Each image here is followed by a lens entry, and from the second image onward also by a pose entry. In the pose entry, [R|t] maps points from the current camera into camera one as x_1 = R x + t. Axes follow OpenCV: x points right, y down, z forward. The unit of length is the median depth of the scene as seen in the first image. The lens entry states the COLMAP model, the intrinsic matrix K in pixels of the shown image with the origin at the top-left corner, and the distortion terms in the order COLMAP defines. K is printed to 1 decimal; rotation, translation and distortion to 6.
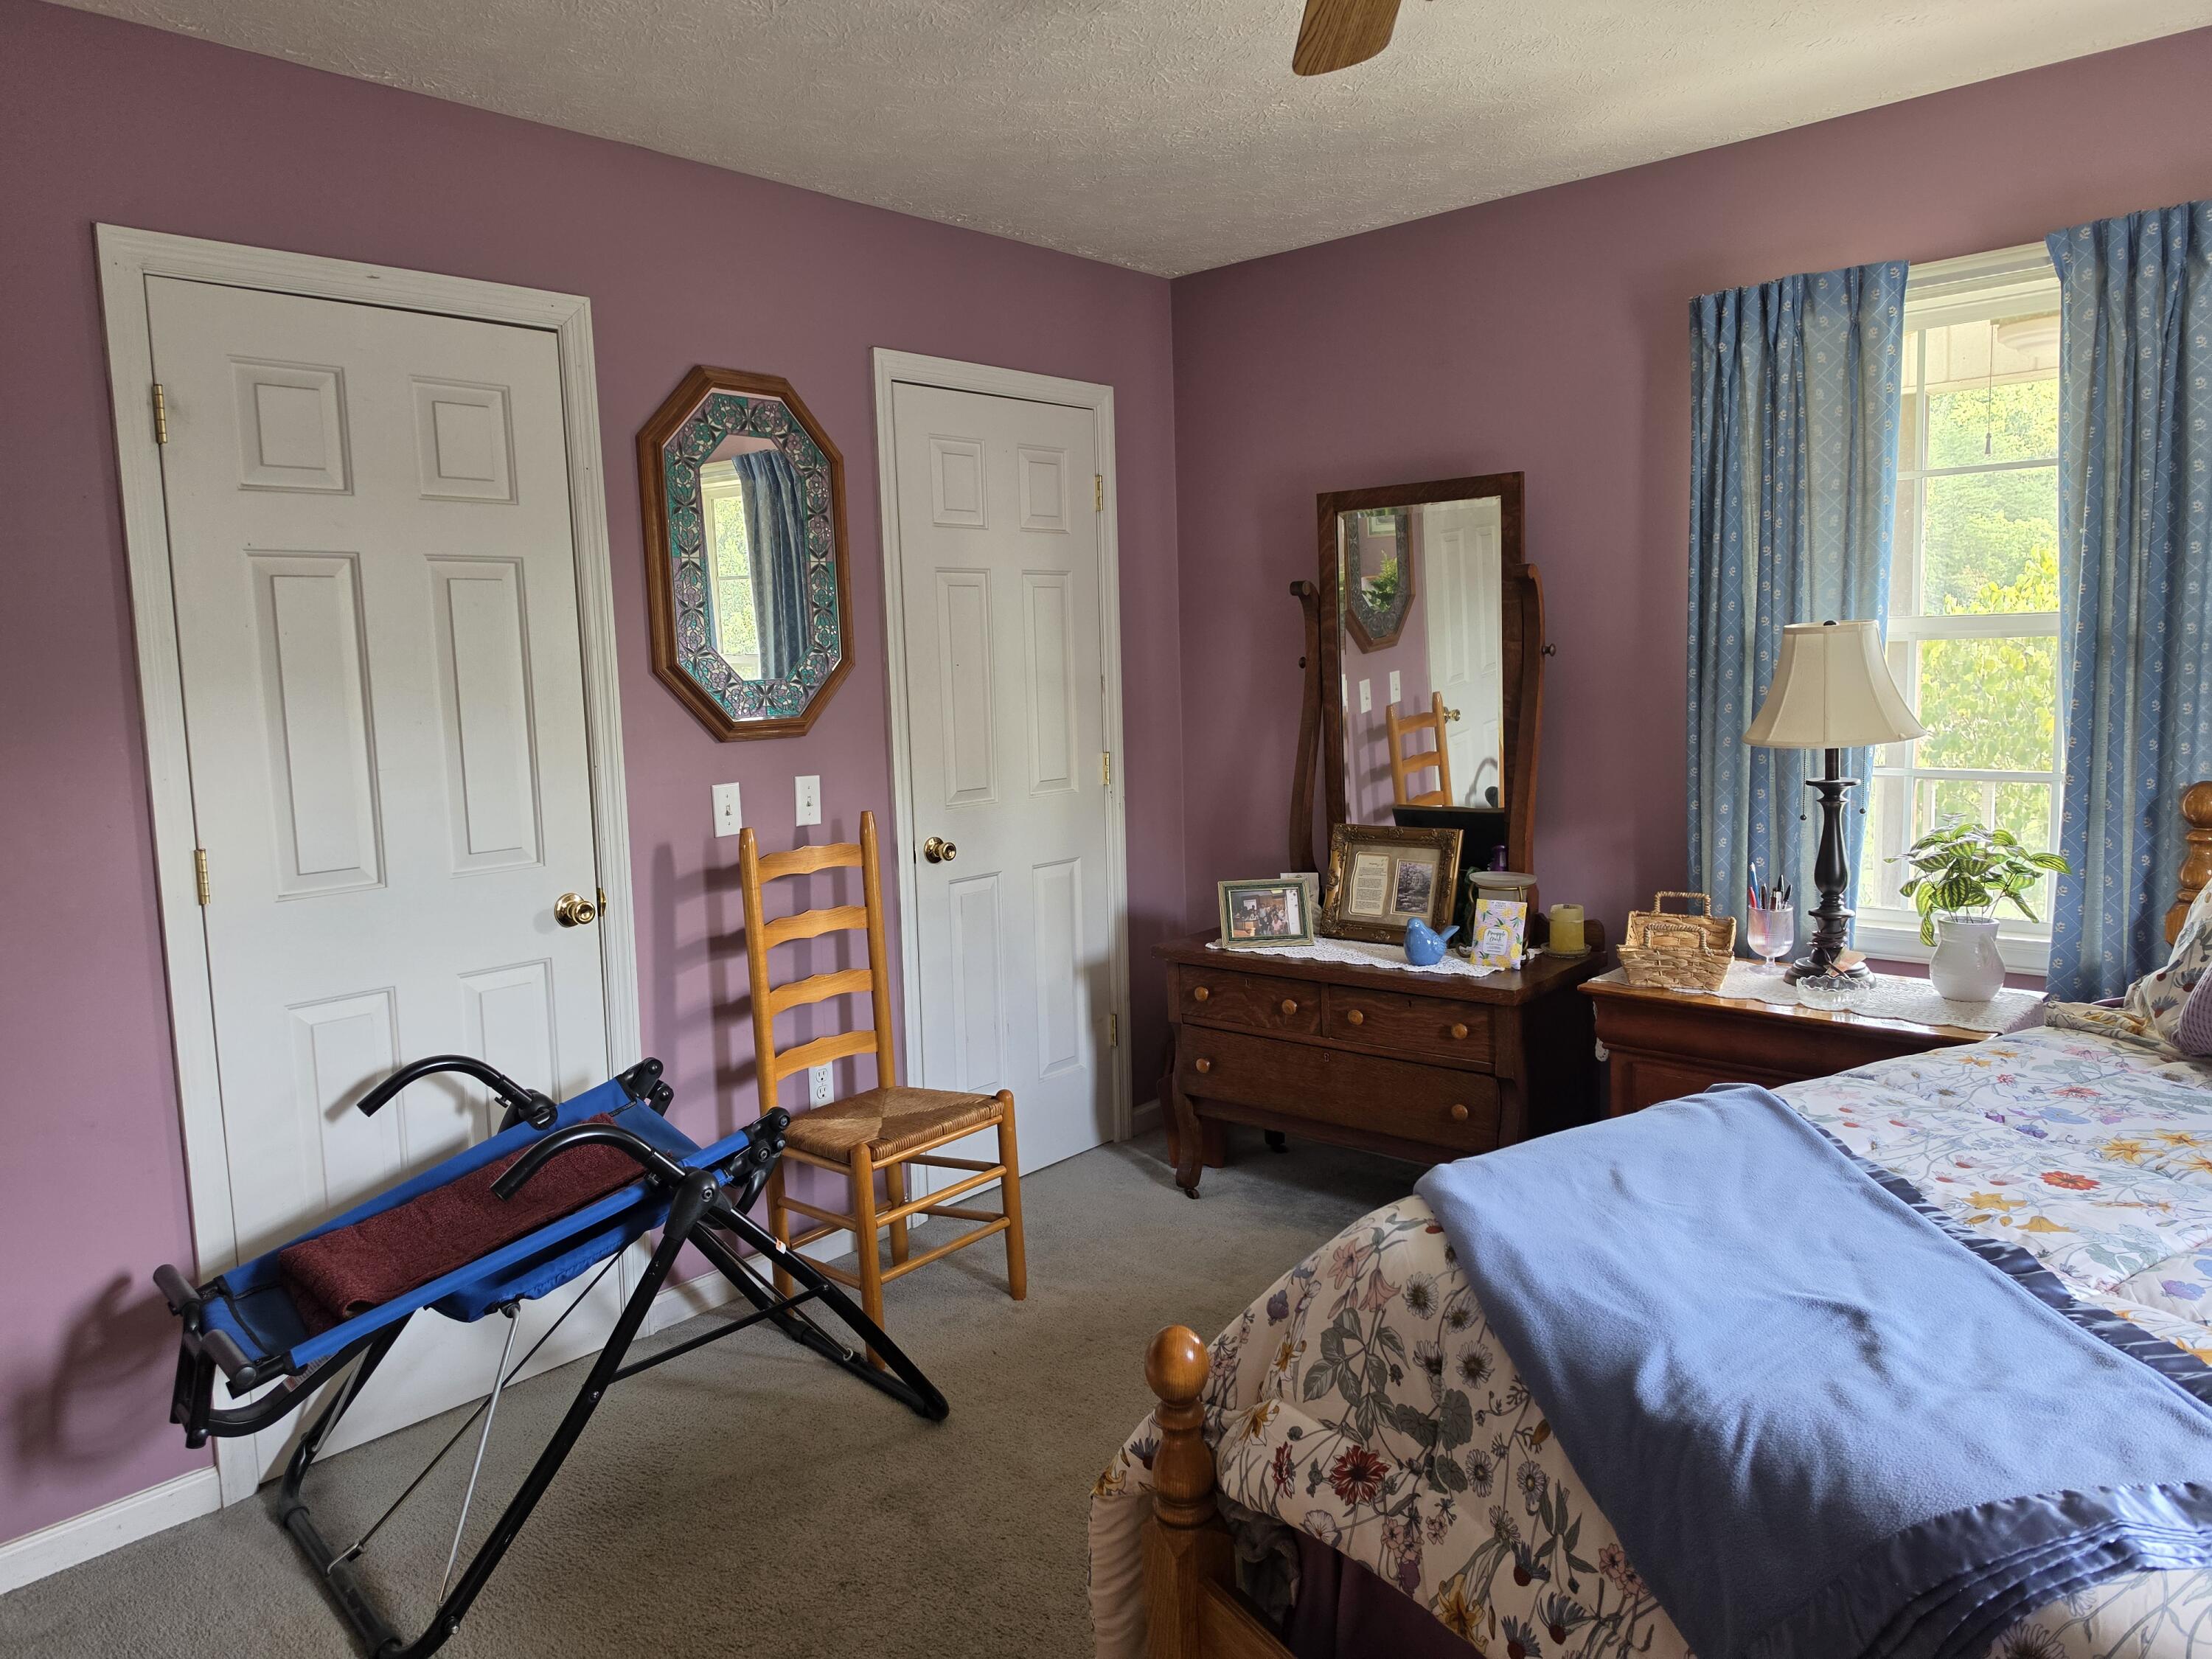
lens RADIAL K [[1516.3, 0, 1097.9], [0, 1516.3, 825.2], [0, 0, 1]] dist [0.070205, -0.083613]
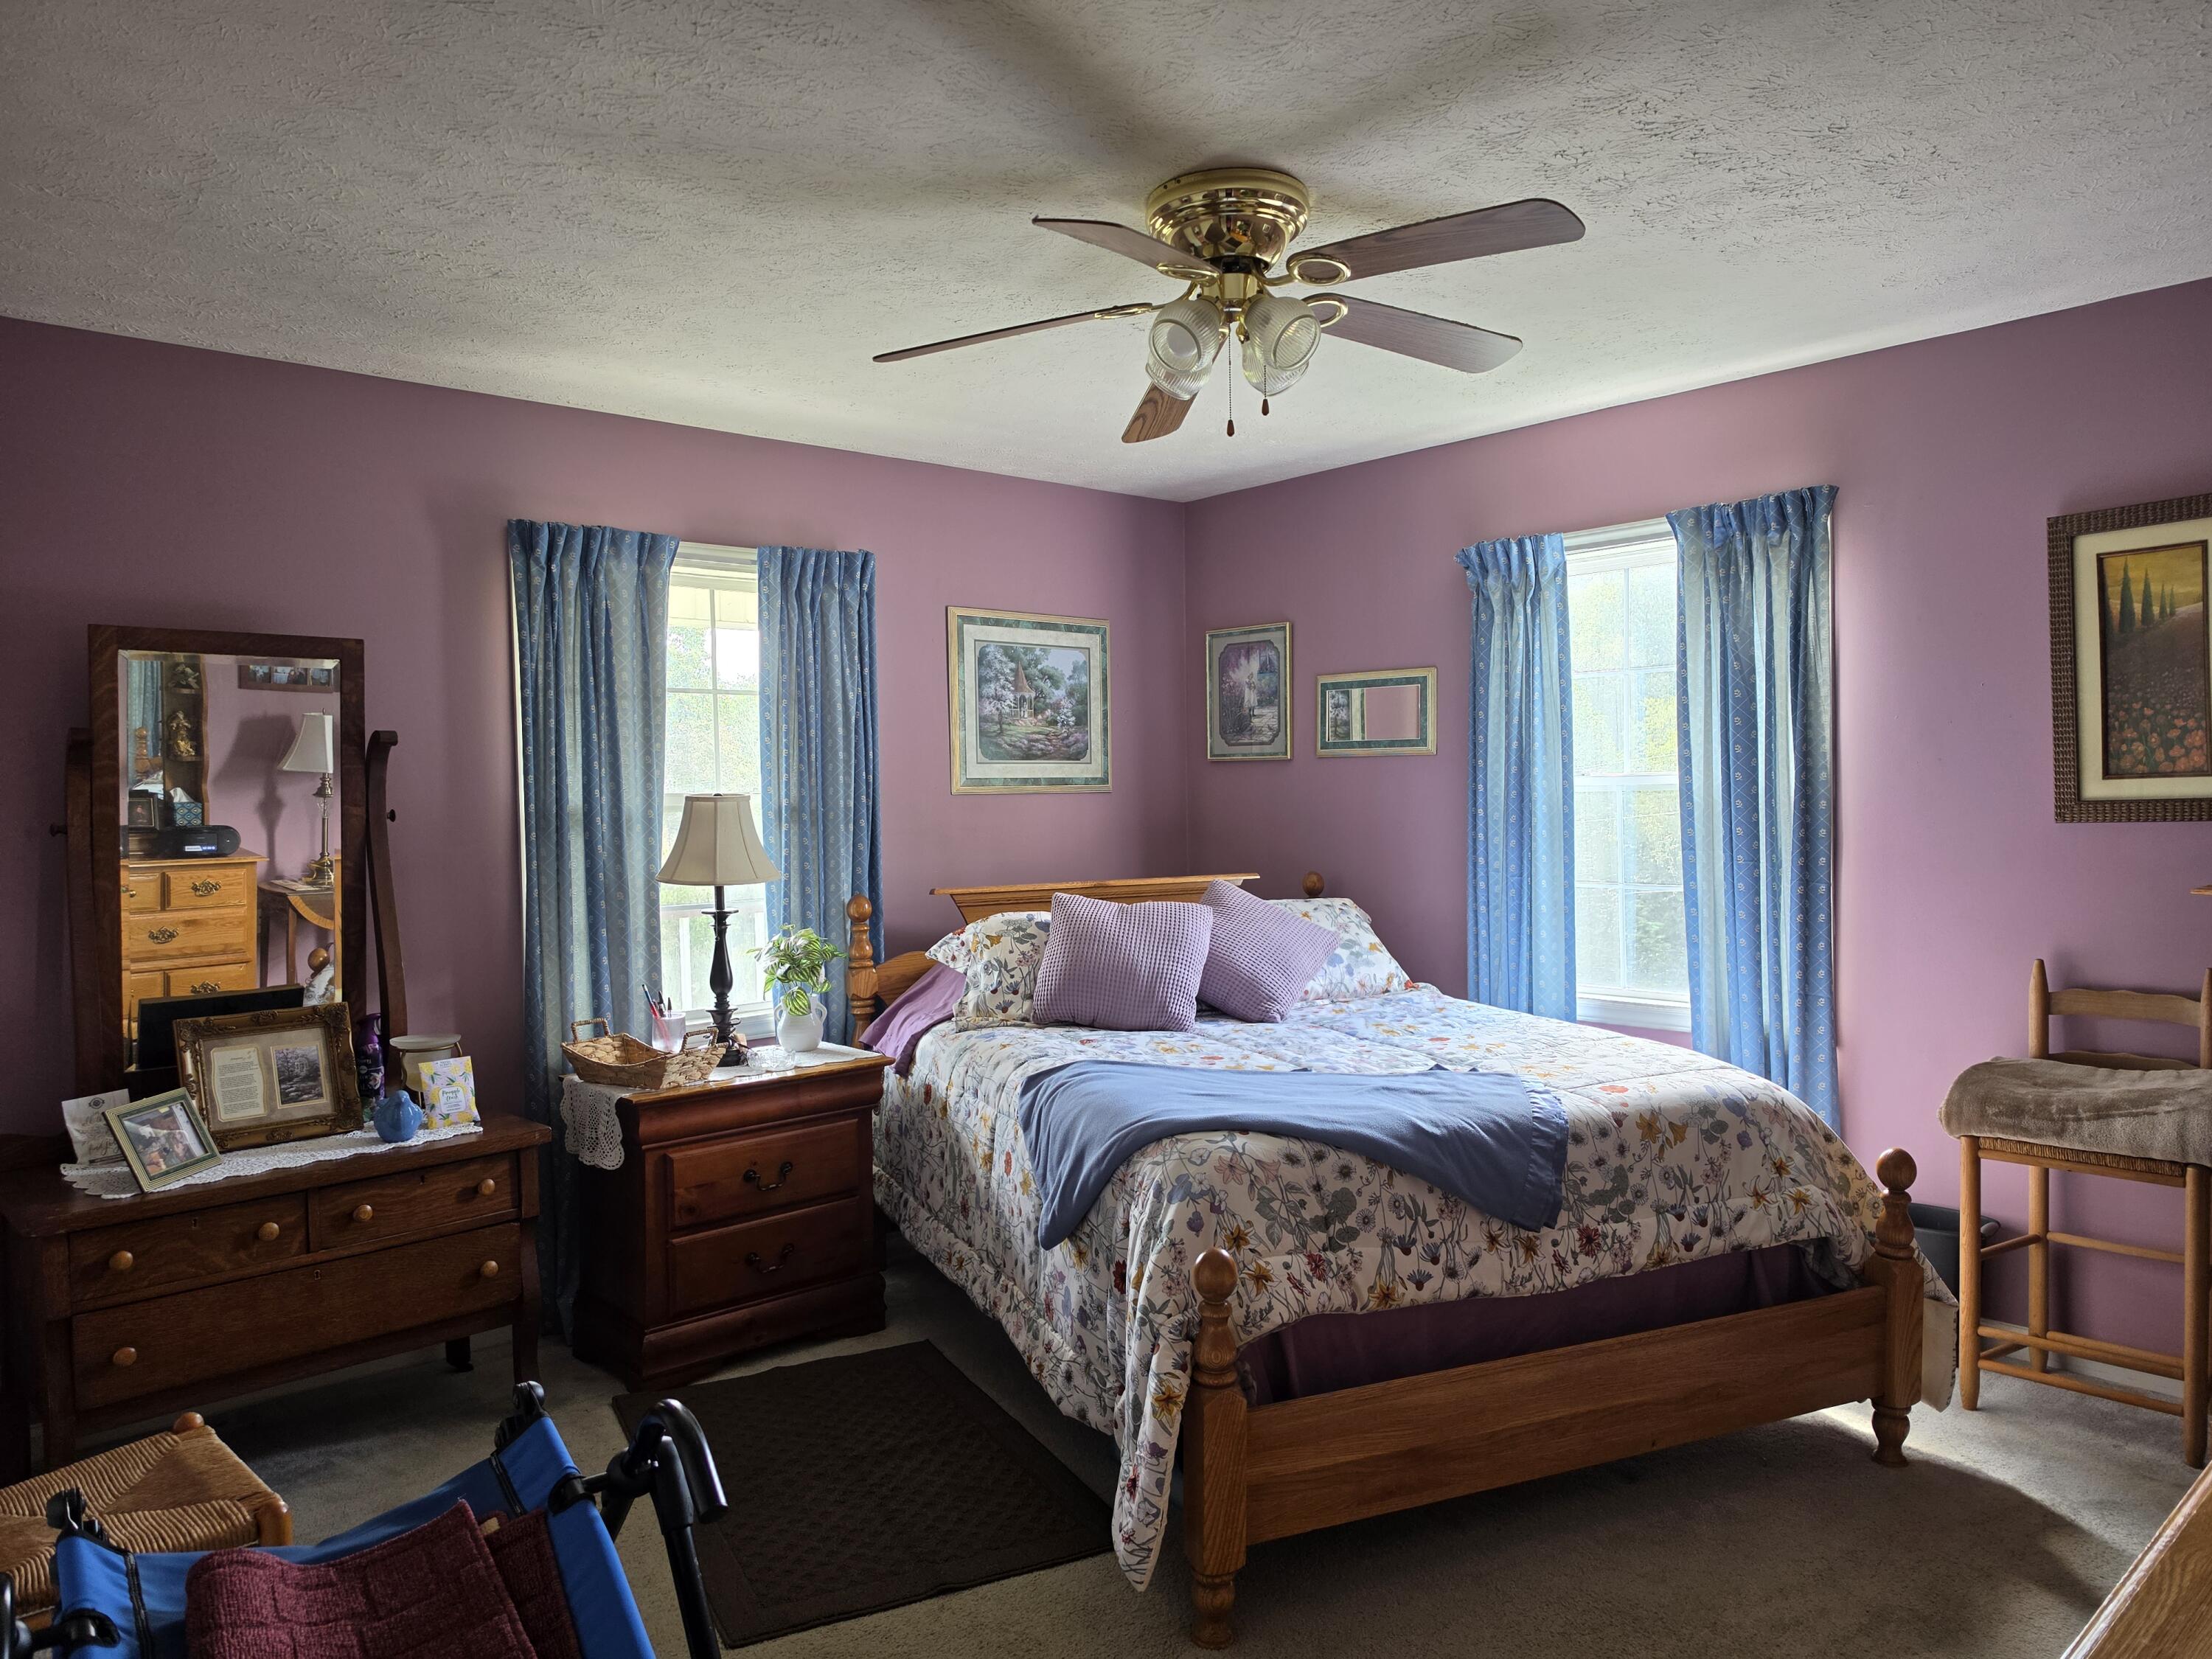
lens RADIAL K [[1516.3, 0, 1090.5], [0, 1516.3, 814.7], [0, 0, 1]] dist [0.070205, -0.083613]
pose [[0.106010, 0.017265, 0.994215, -0.816135], [0.128629, 0.991210, -0.030928, -0.028843], [-0.986010, 0.131164, 0.102858, 0.528032]]
